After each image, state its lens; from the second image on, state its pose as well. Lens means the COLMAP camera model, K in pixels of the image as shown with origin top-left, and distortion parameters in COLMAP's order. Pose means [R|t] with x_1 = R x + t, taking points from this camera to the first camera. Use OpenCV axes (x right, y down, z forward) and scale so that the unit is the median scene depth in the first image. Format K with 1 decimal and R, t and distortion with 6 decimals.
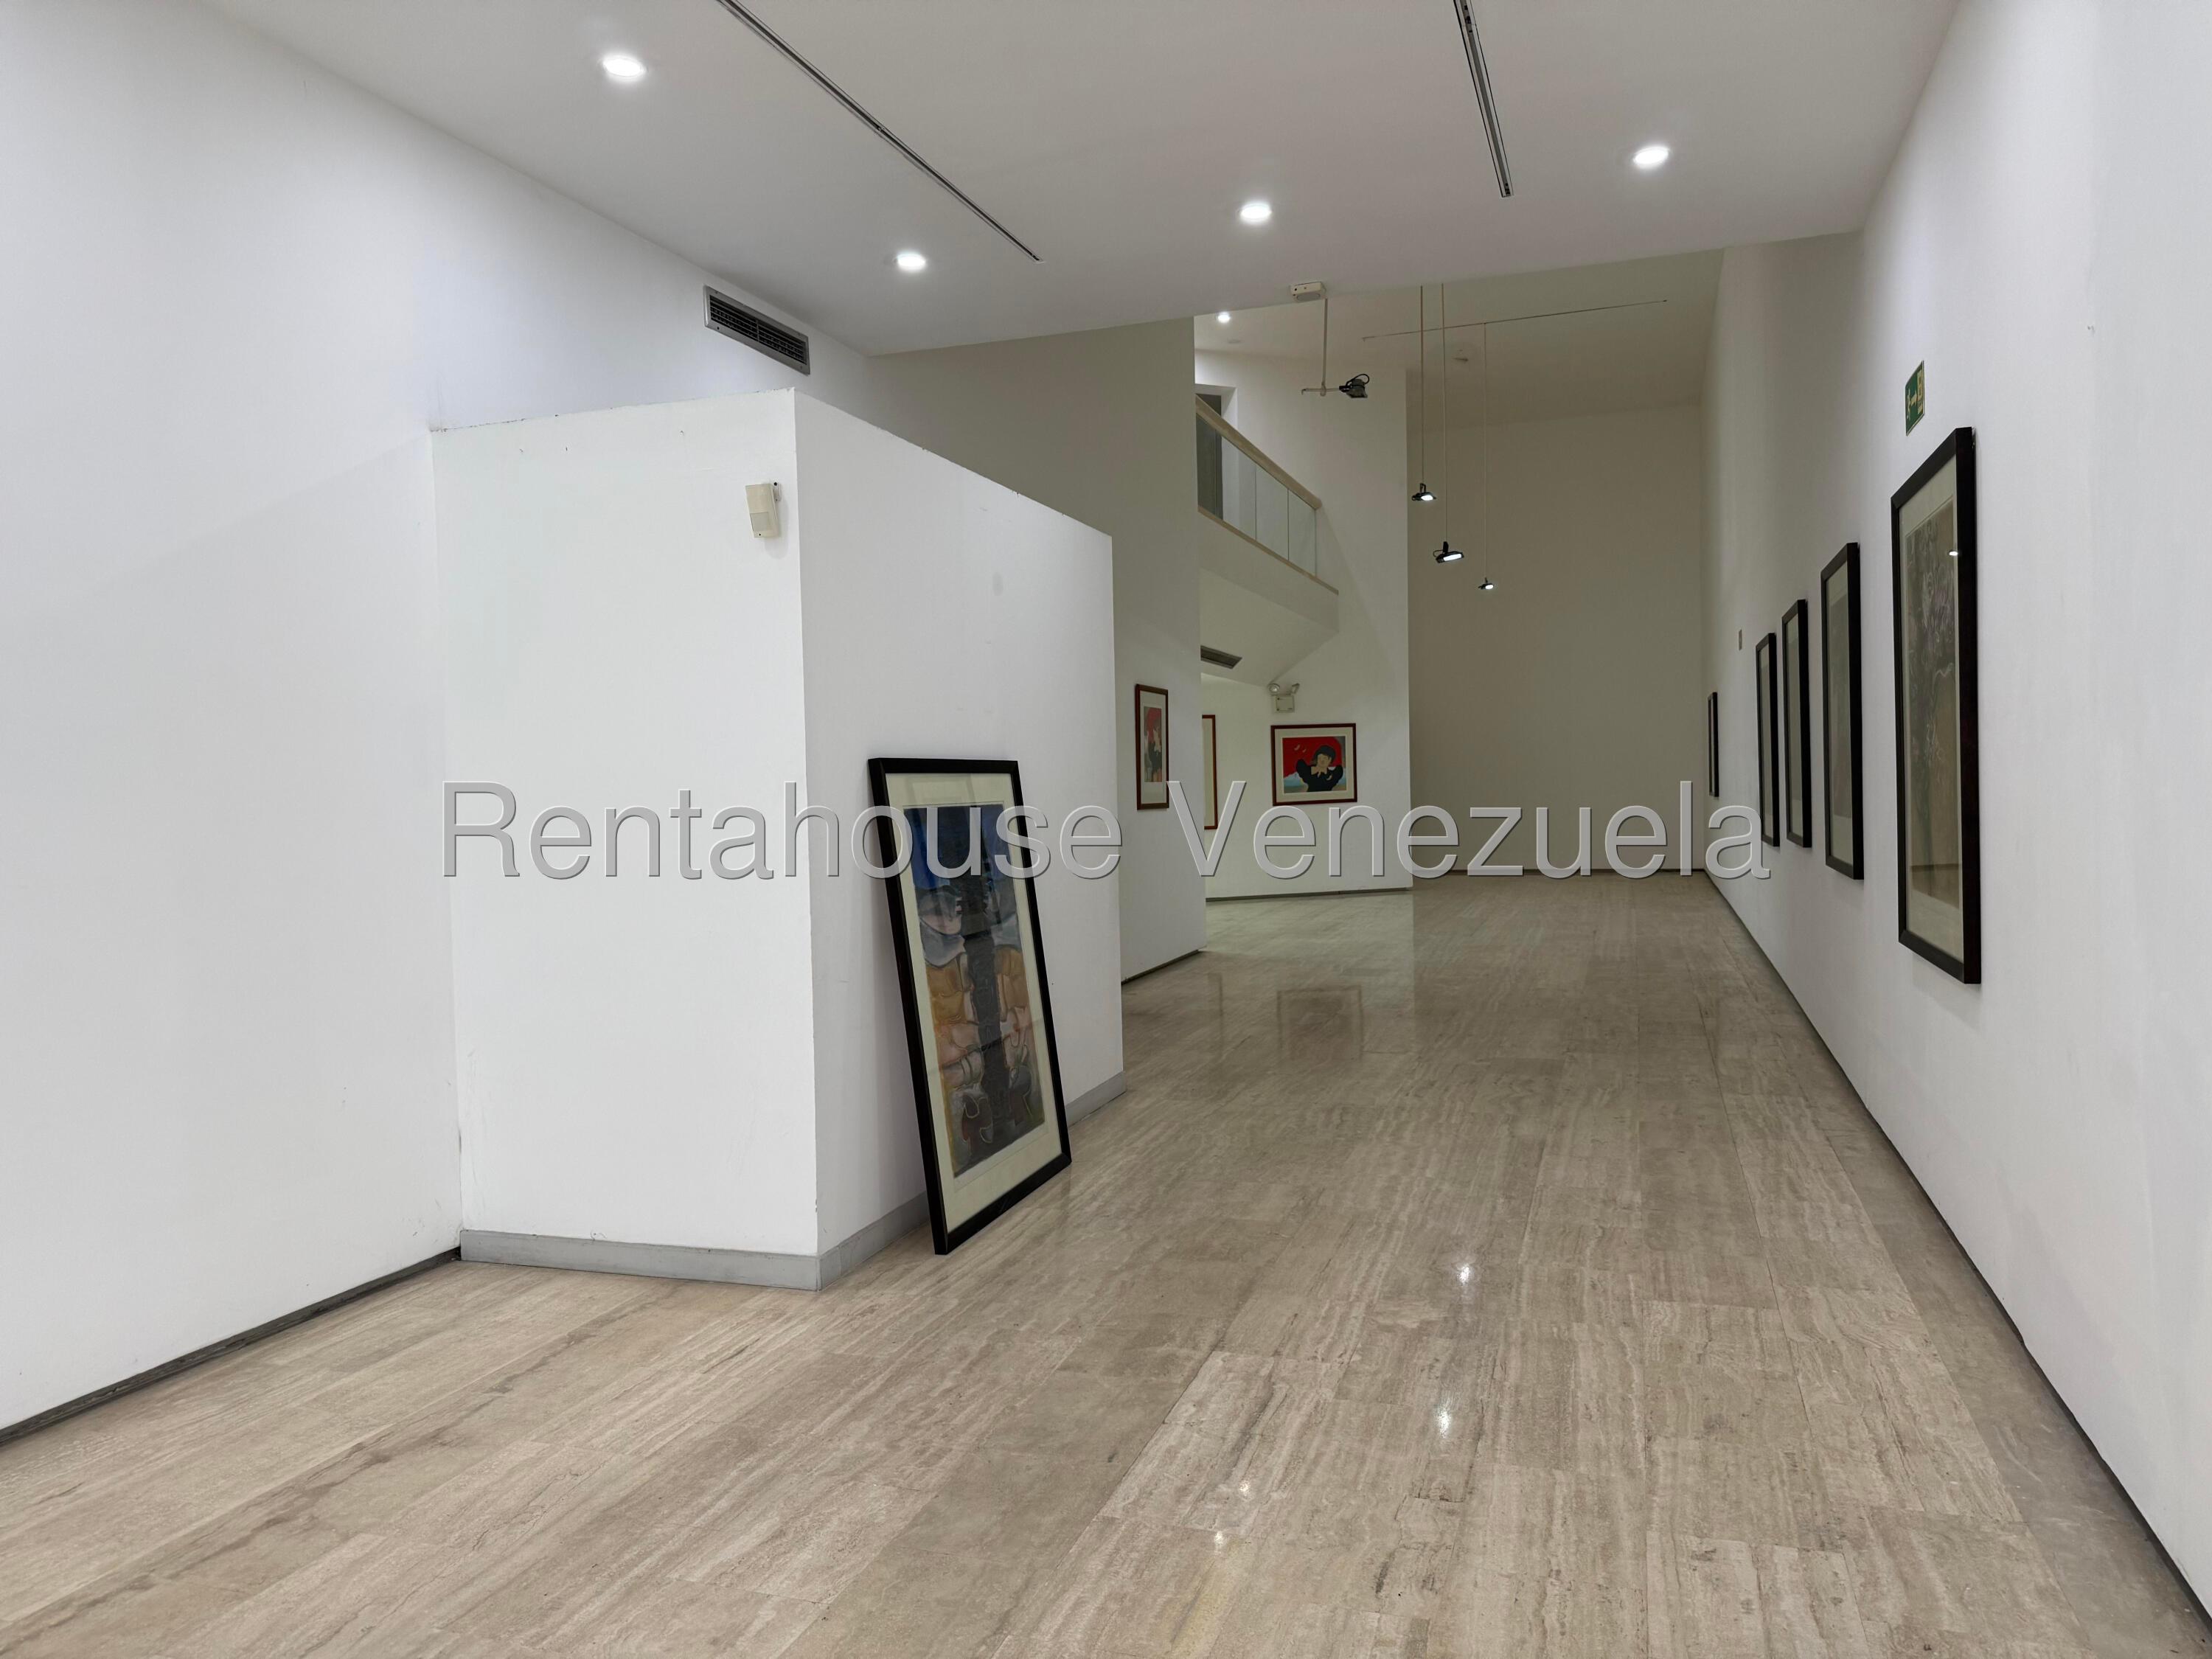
lens RADIAL K [[1542.4, 0, 1106.0], [0, 1542.4, 829.5], [0, 0, 1]] dist [0.065263, -0.079555]
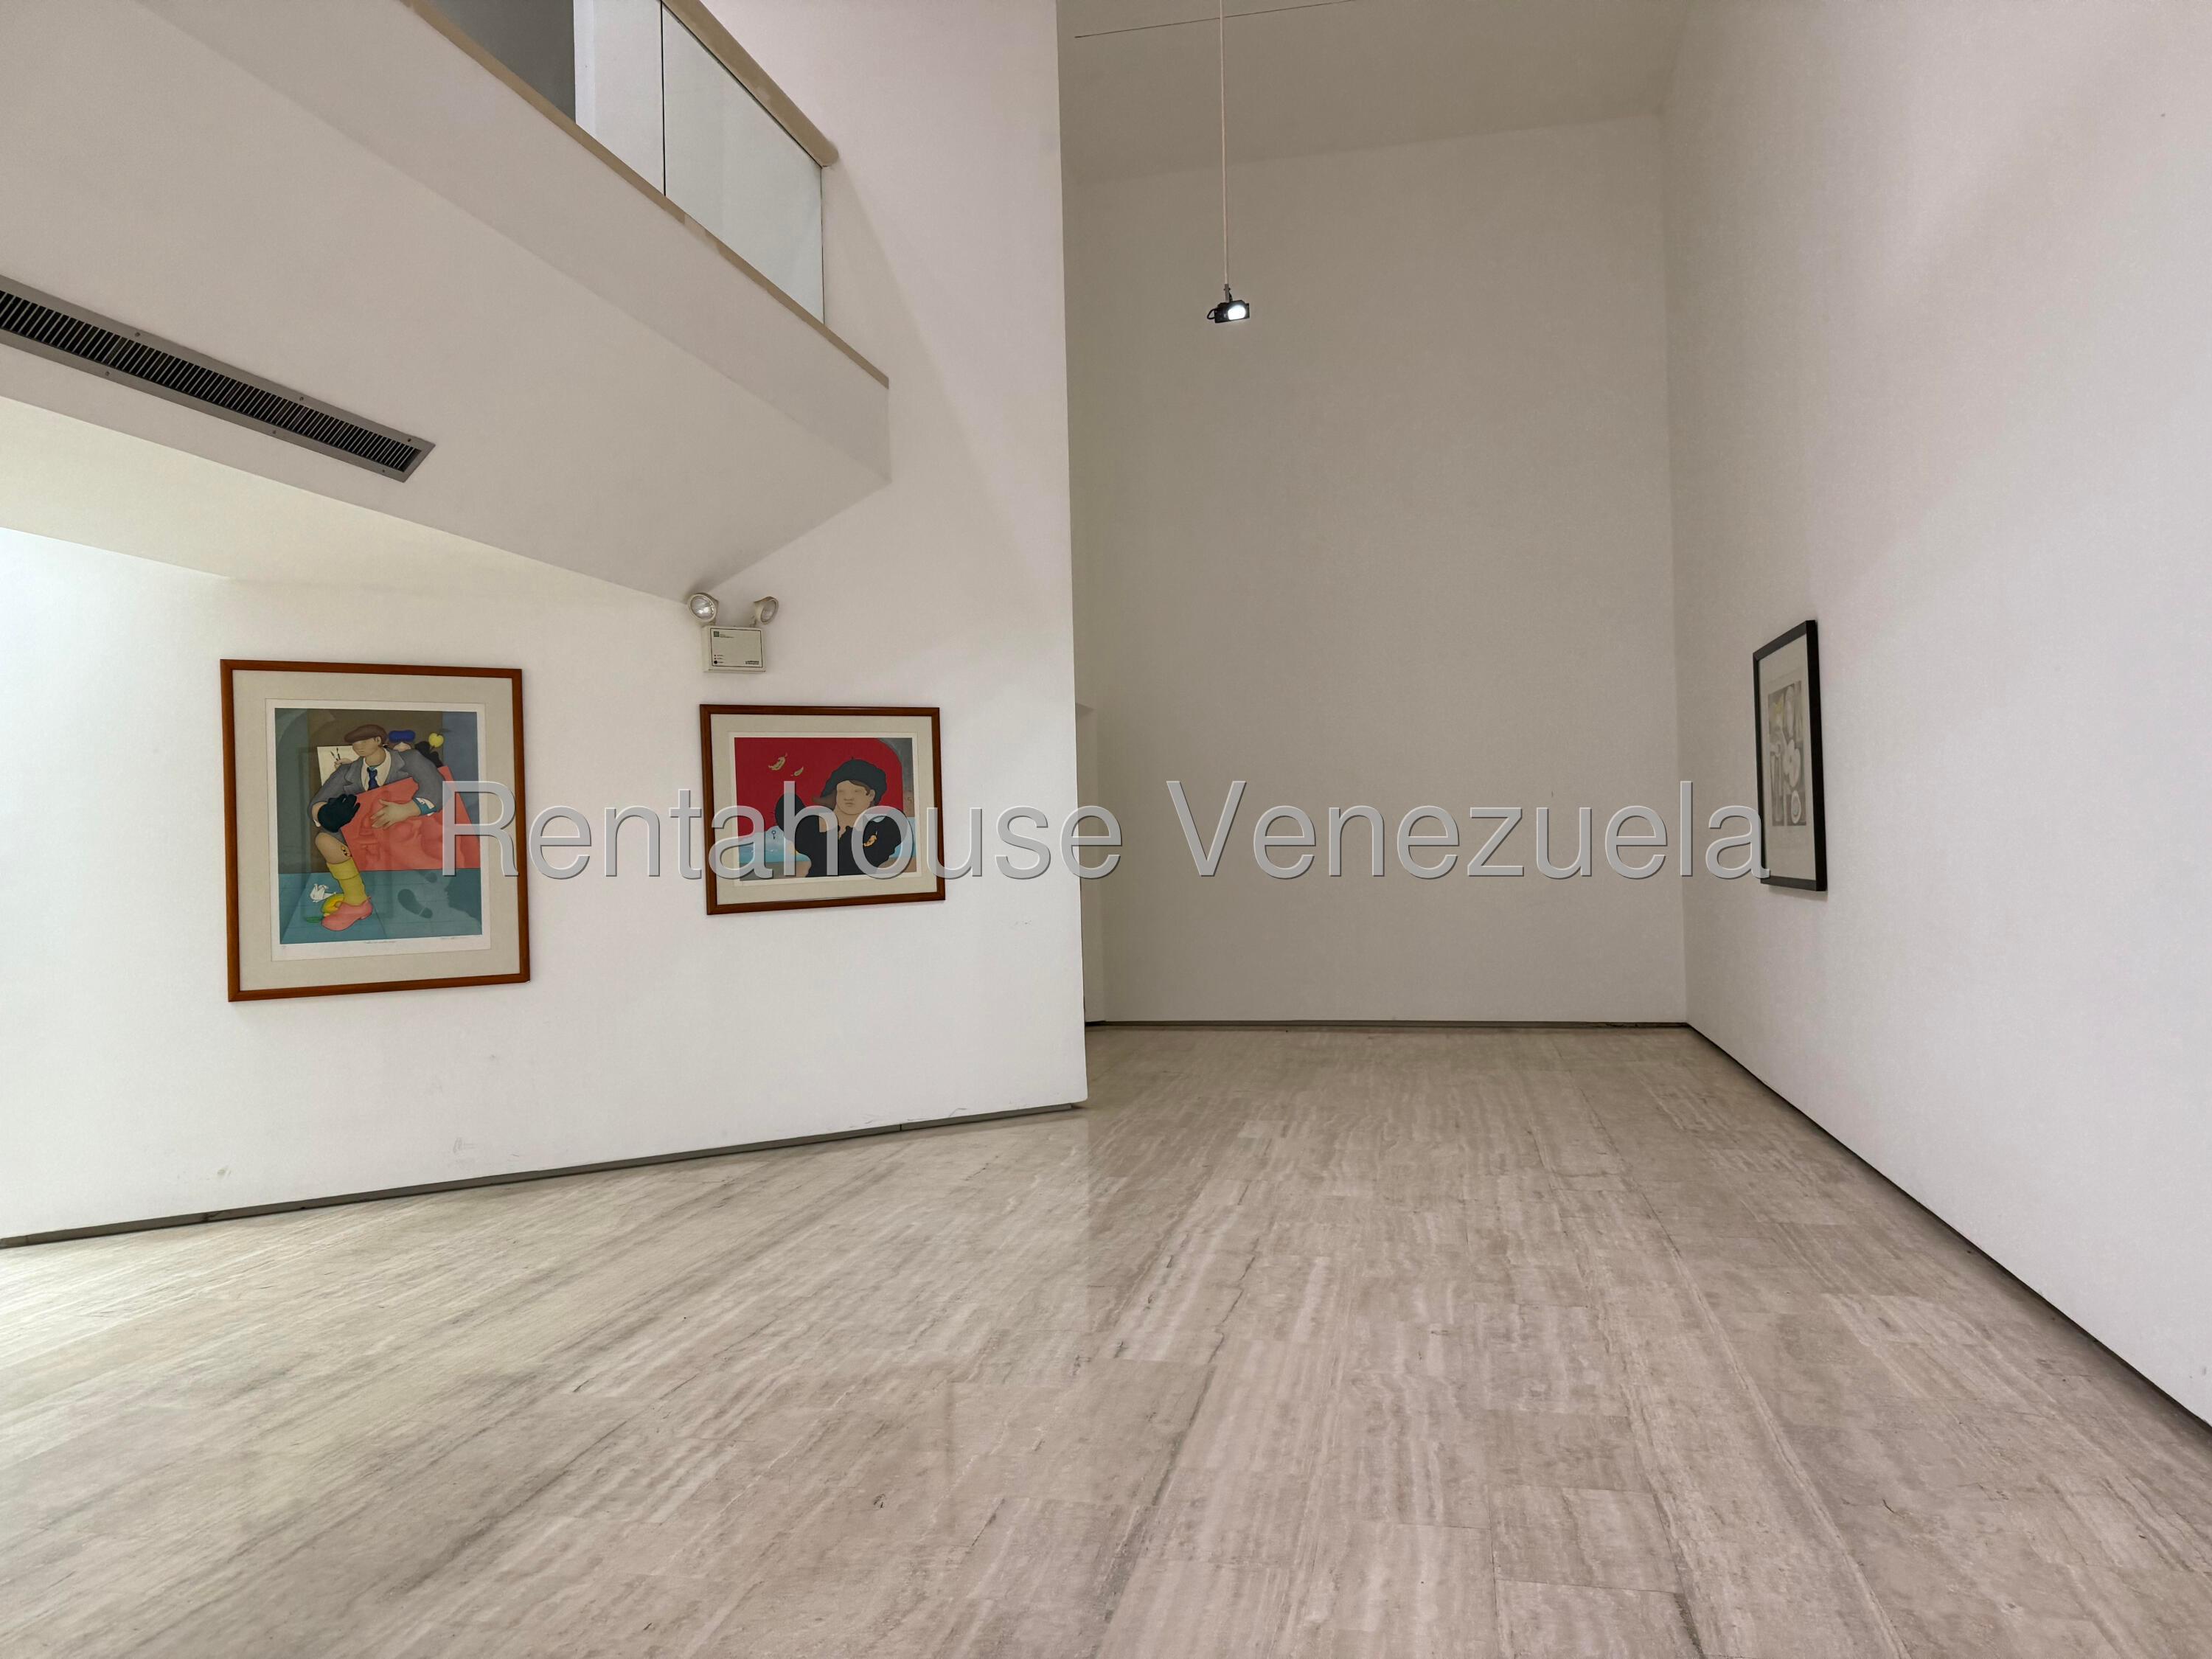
lens RADIAL K [[1542.4, 0, 1106.0], [0, 1542.4, 829.5], [0, 0, 1]] dist [0.065263, -0.079555]
pose [[0.994105, 0.002366, 0.108399, 0.163800], [0.000867, 0.999556, -0.029767, -0.024678], [-0.108421, 0.029685, 0.993662, 0.601180]]
